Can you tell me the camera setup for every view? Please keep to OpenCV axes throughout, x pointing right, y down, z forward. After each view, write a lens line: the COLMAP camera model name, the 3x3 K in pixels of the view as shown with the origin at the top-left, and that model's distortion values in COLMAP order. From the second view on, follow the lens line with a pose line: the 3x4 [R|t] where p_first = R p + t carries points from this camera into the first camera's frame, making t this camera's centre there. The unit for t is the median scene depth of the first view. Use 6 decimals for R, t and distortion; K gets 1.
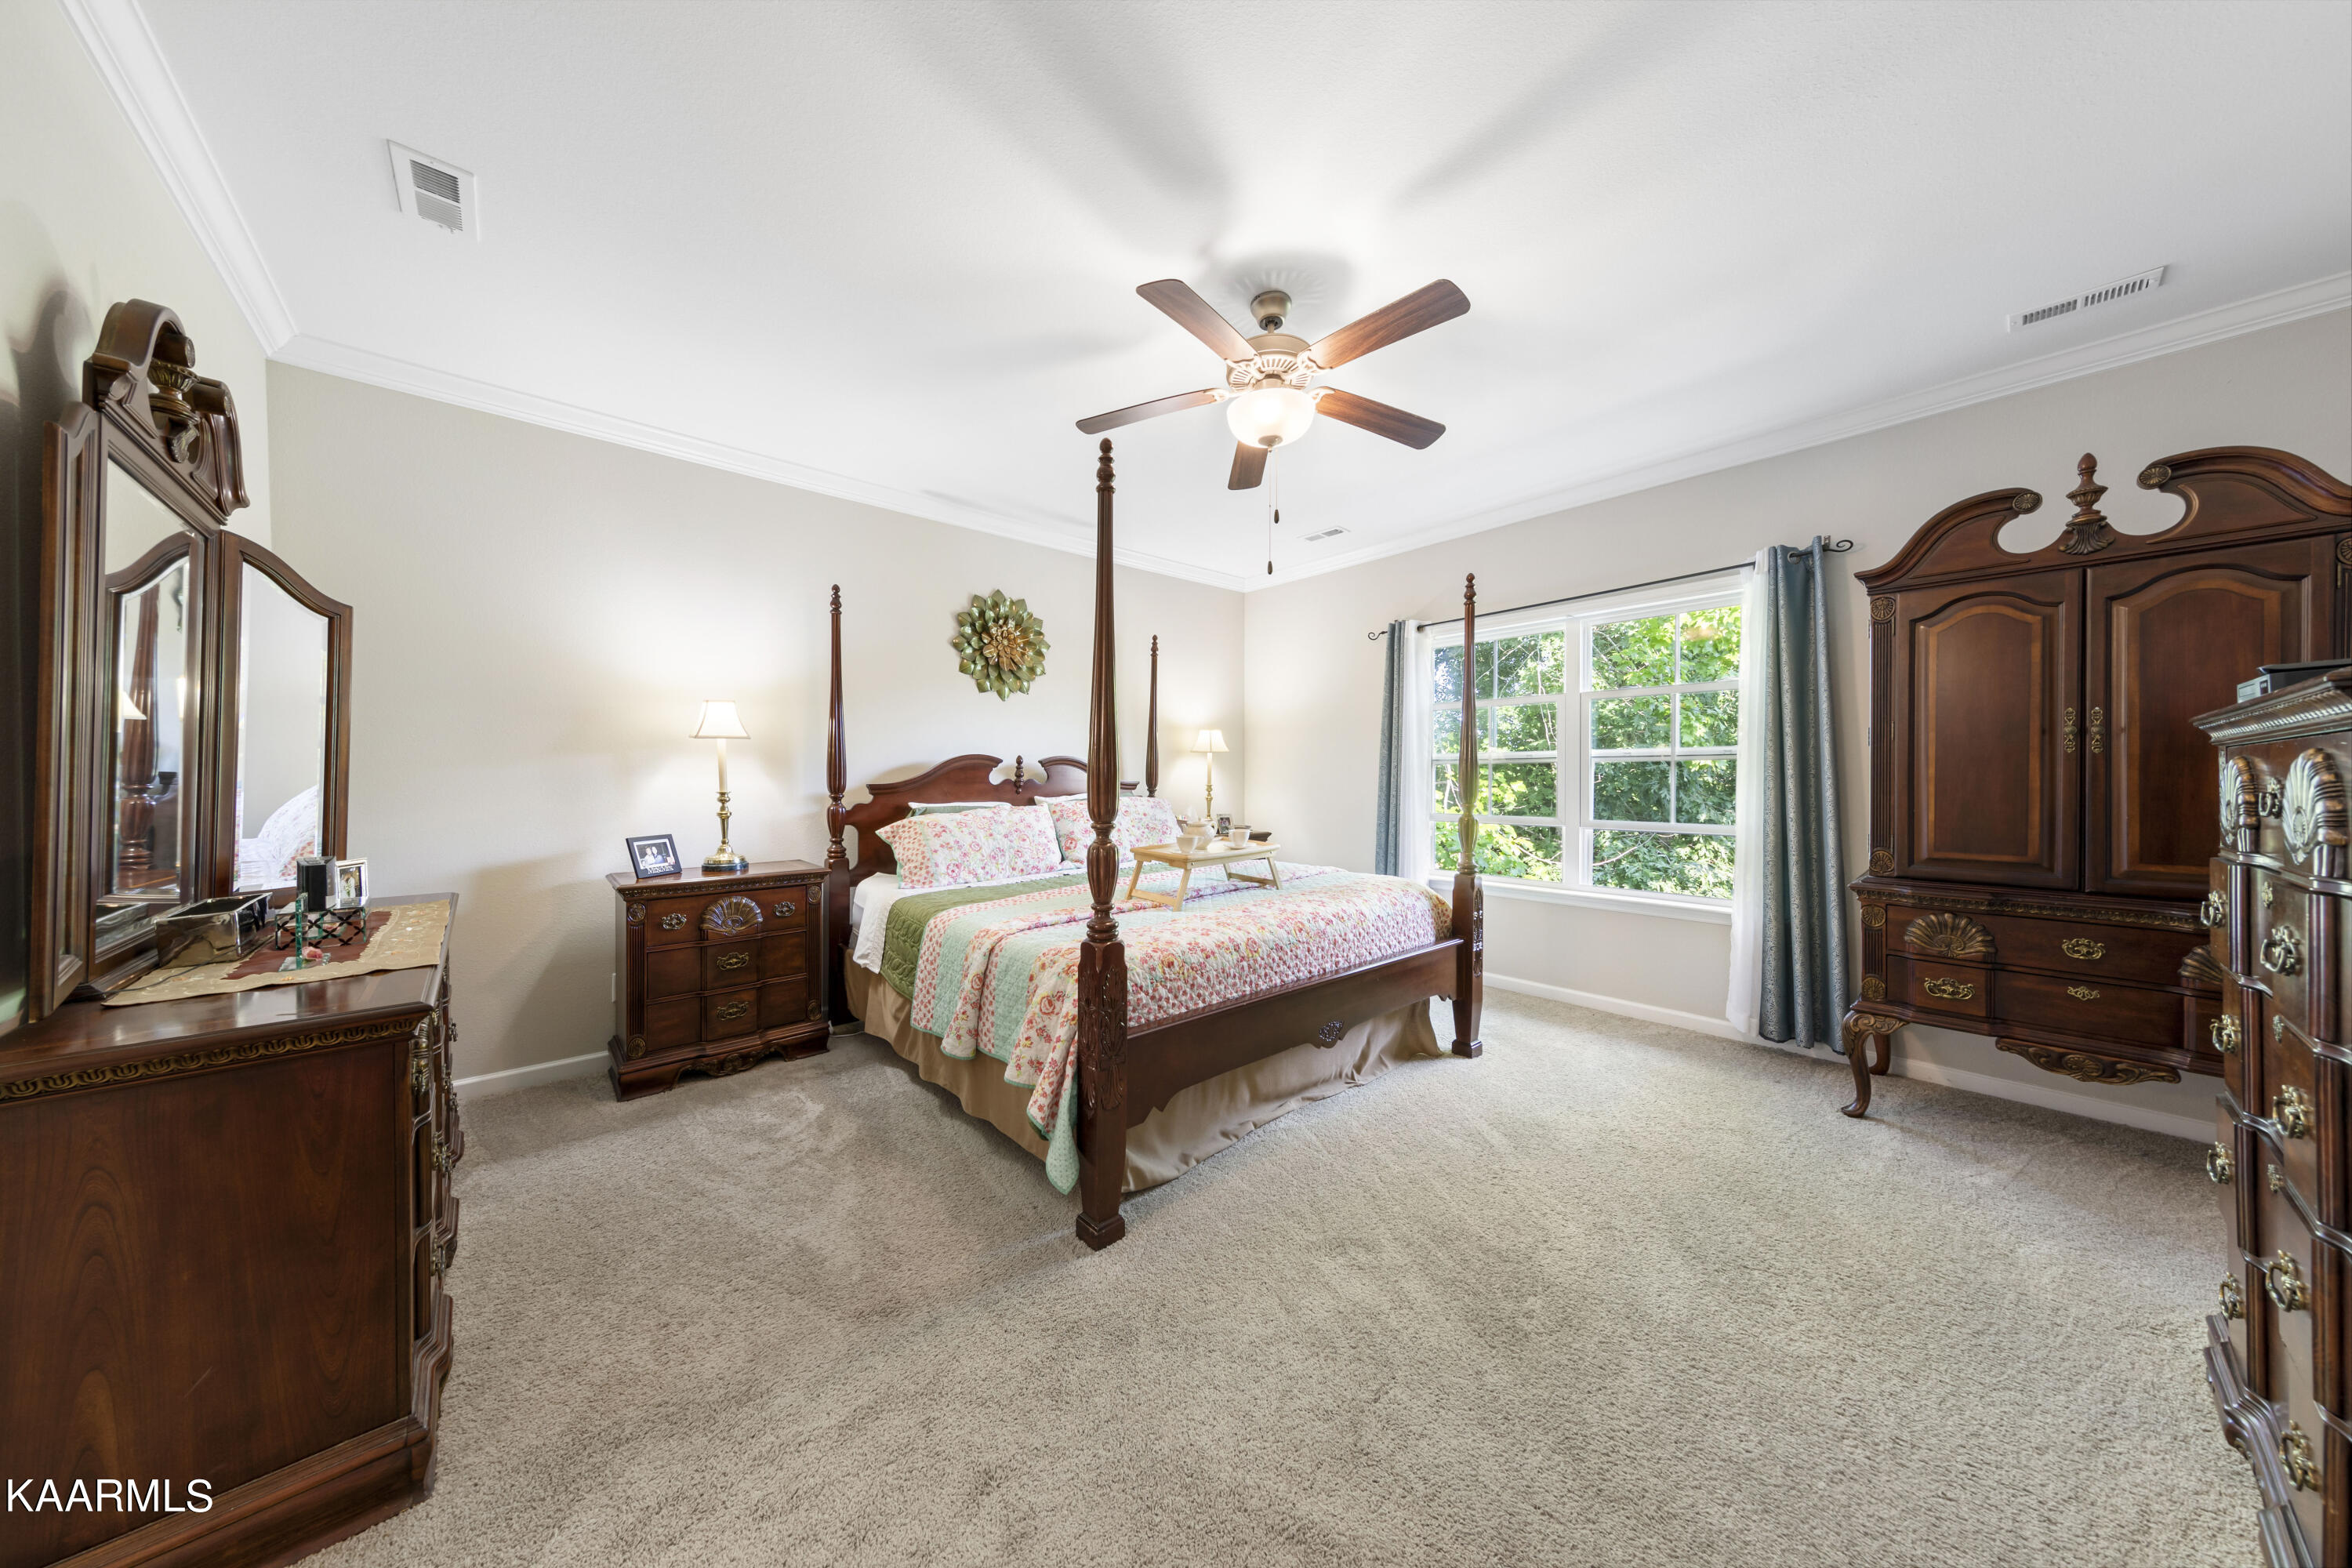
lens RADIAL K [[739.0, 0, 1184.1], [0, 739.0, 776.2], [0, 0, 1]] dist [0.001864, 0.000102]
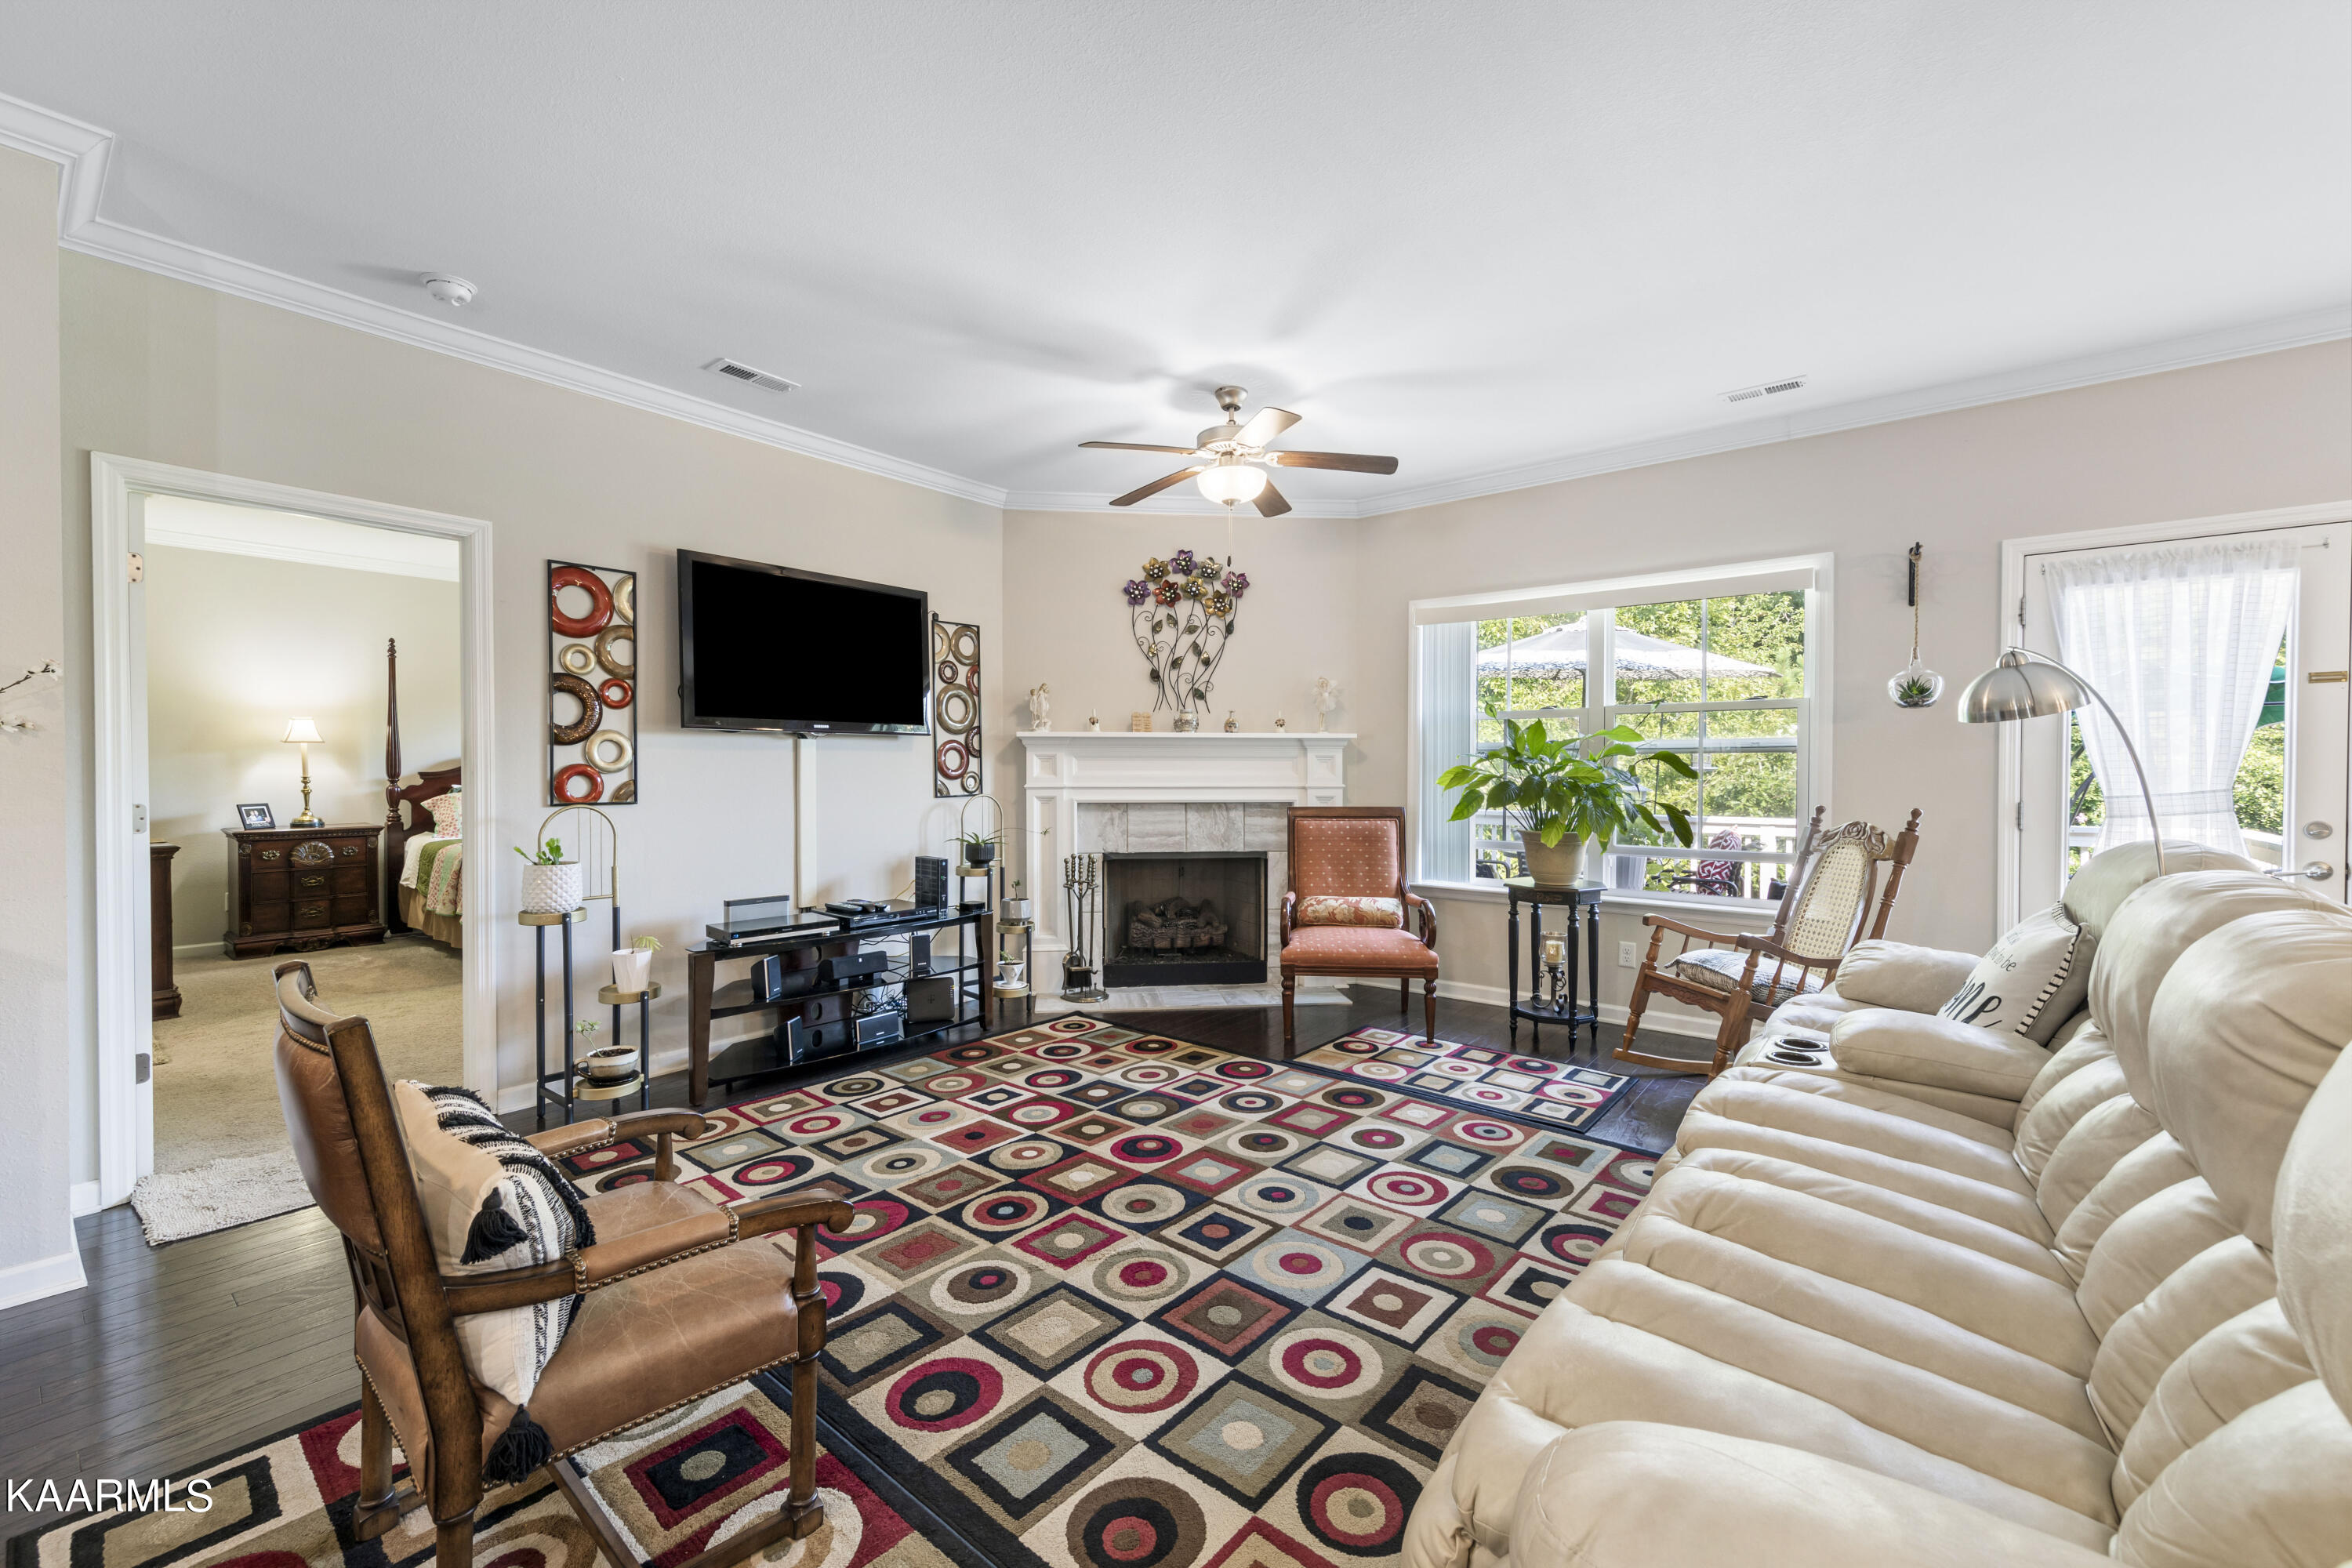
lens RADIAL K [[967.1, 0, 1183.0], [0, 967.1, 778.7], [0, 0, 1]] dist [0.003241, 0.000017]
pose [[0.986984, 0.001204, 0.160814, 0.873840], [-0.003417, 0.999903, 0.013488, -0.008187], [-0.160782, -0.013862, 0.986893, -1.314506]]
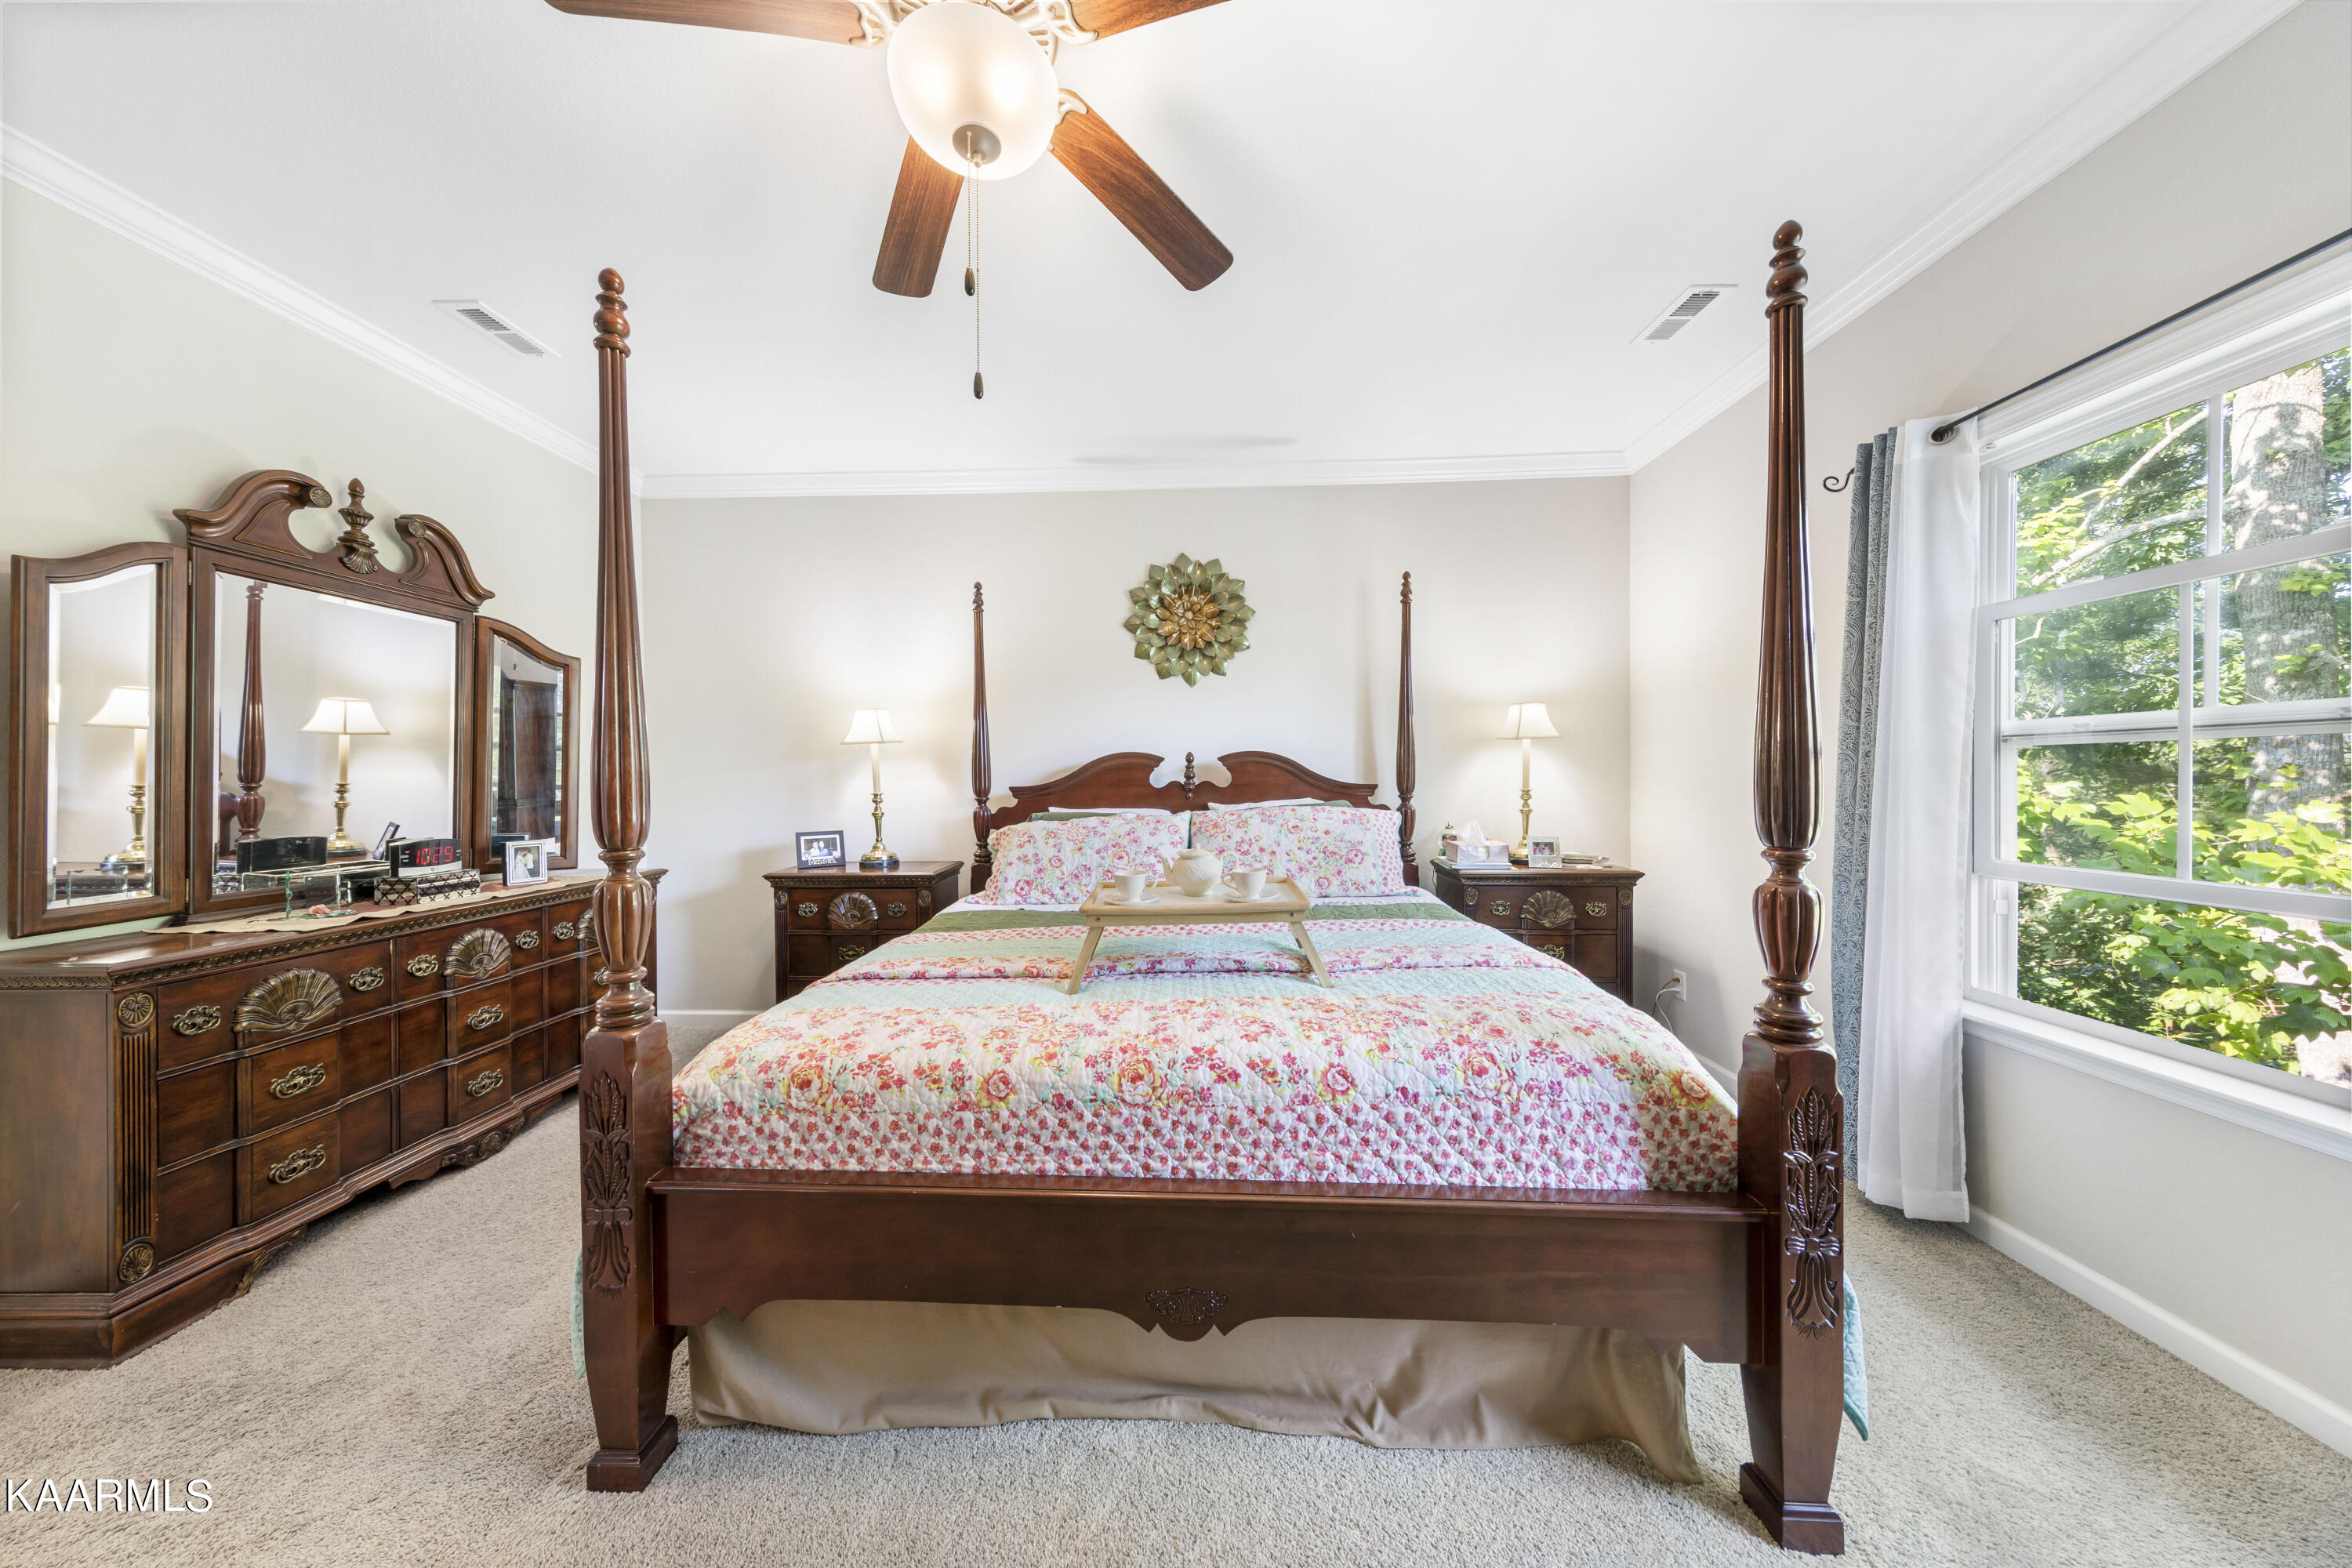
lens RADIAL K [[739.0, 0, 1173.4], [0, 739.0, 779.7], [0, 0, 1]] dist [0.001864, 0.000102]
pose [[0.713135, -0.001639, -0.701025, 0.437304], [0.003948, 0.999991, 0.001678, 0.001247], [0.701016, -0.003965, 0.713135, 0.537977]]
